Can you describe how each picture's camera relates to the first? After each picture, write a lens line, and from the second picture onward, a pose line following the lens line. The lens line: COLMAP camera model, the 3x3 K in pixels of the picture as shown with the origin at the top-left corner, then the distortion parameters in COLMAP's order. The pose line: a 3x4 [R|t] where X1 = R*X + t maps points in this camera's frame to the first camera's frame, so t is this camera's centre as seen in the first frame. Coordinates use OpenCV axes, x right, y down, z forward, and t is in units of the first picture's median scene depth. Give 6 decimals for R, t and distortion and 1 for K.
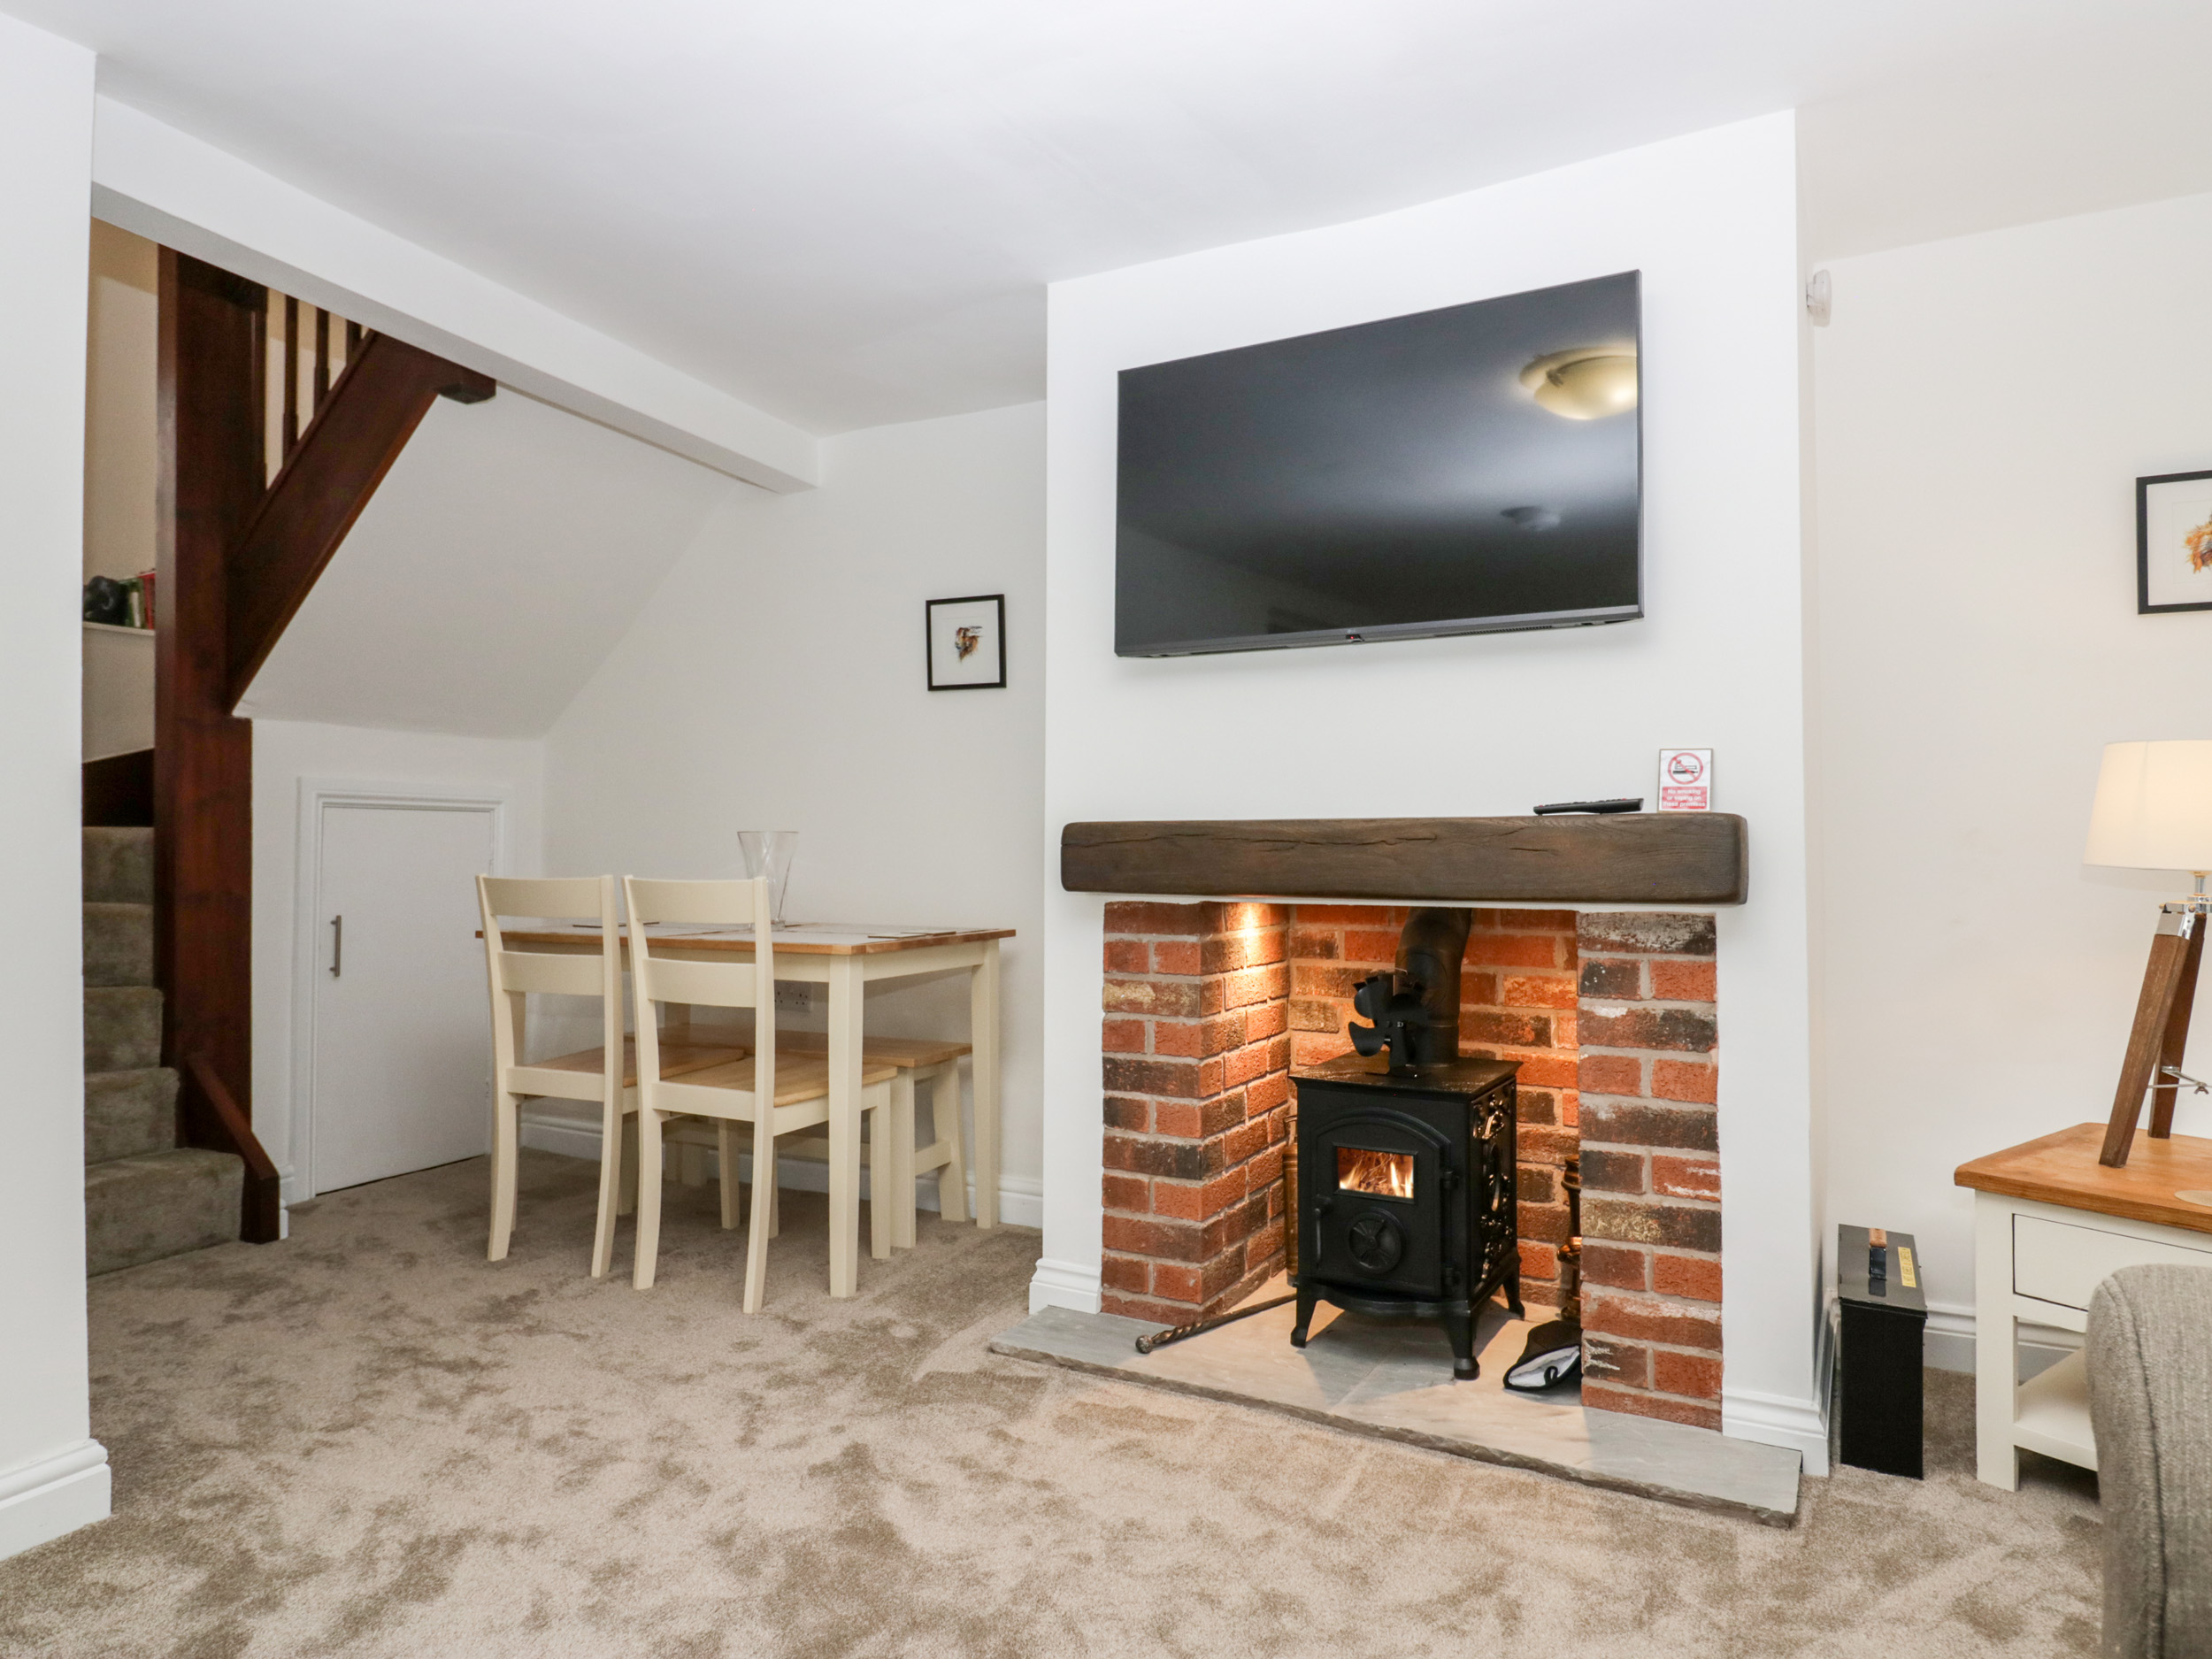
lens RADIAL K [[1325.8, 0, 1139.1], [0, 1325.8, 805.7], [0, 0, 1]] dist [-0.005448, -0.005112]
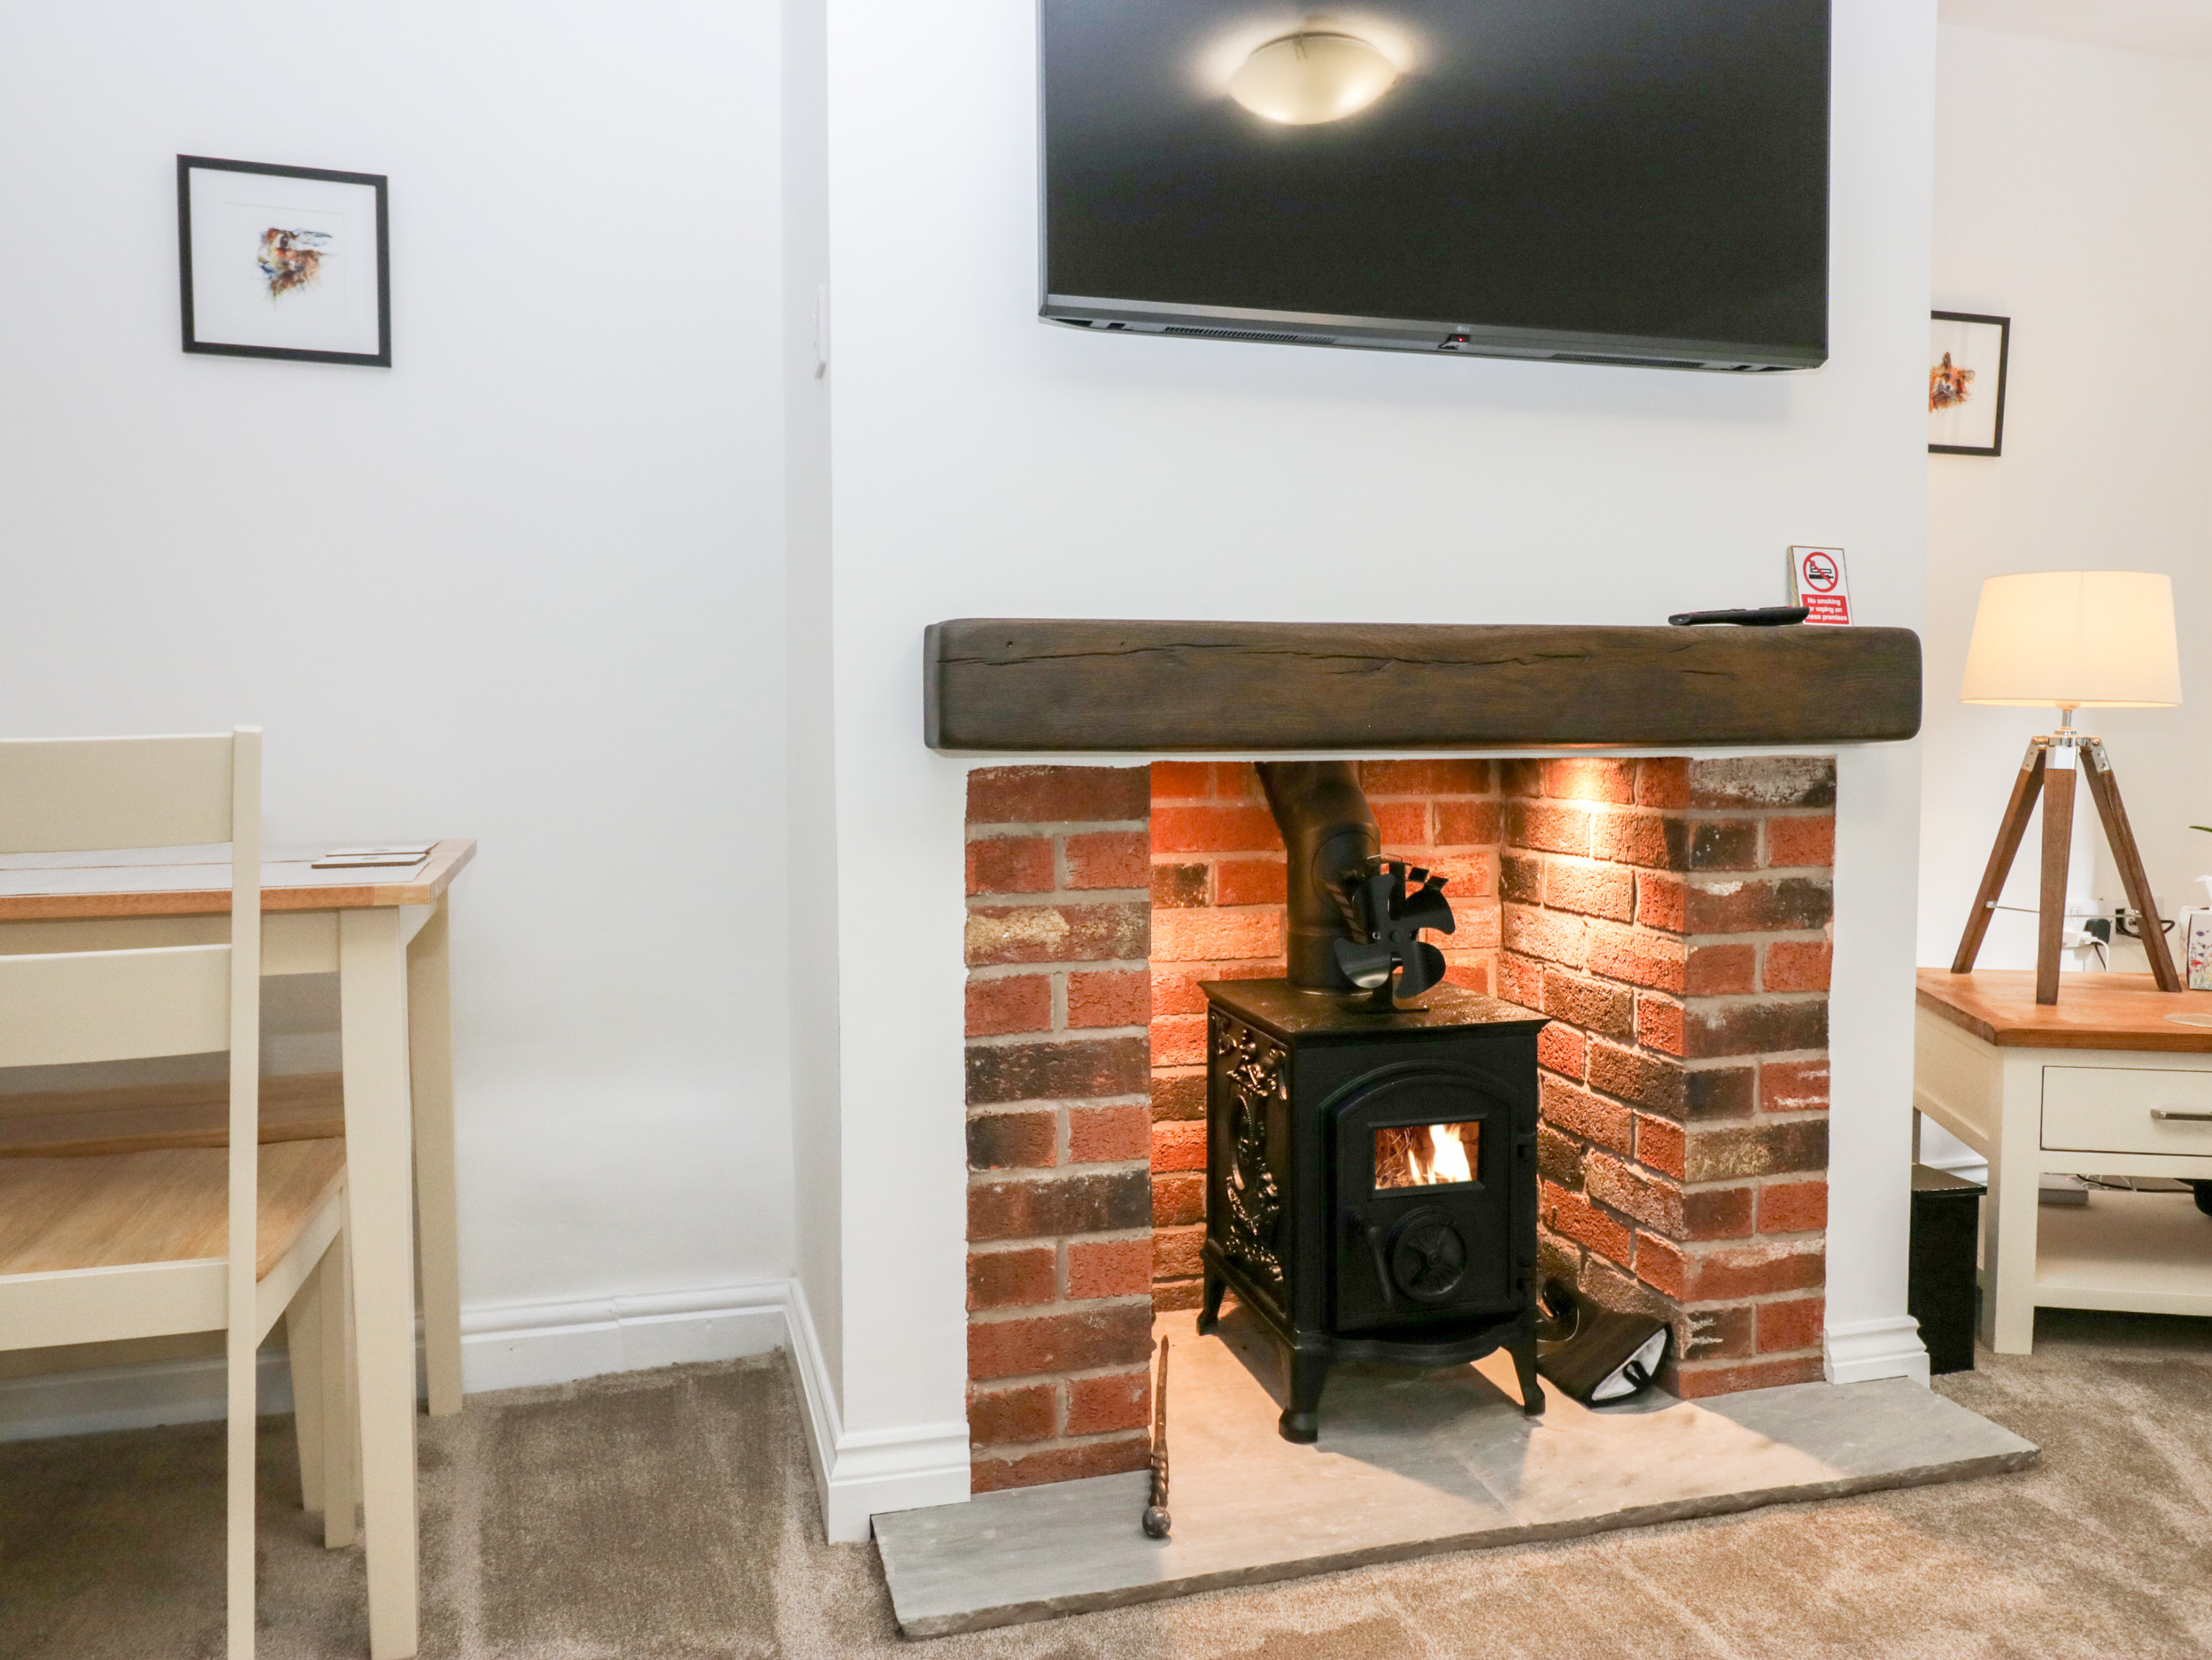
lens RADIAL K [[1586.2, 0, 1121.5], [0, 1586.2, 800.8], [0, 0, 1]] dist [0.007141, -0.013967]
pose [[0.721041, -0.035709, 0.691971, -0.527552], [-0.016982, 0.997460, 0.069170, 0.047755], [-0.692684, -0.061626, 0.718604, 0.585792]]
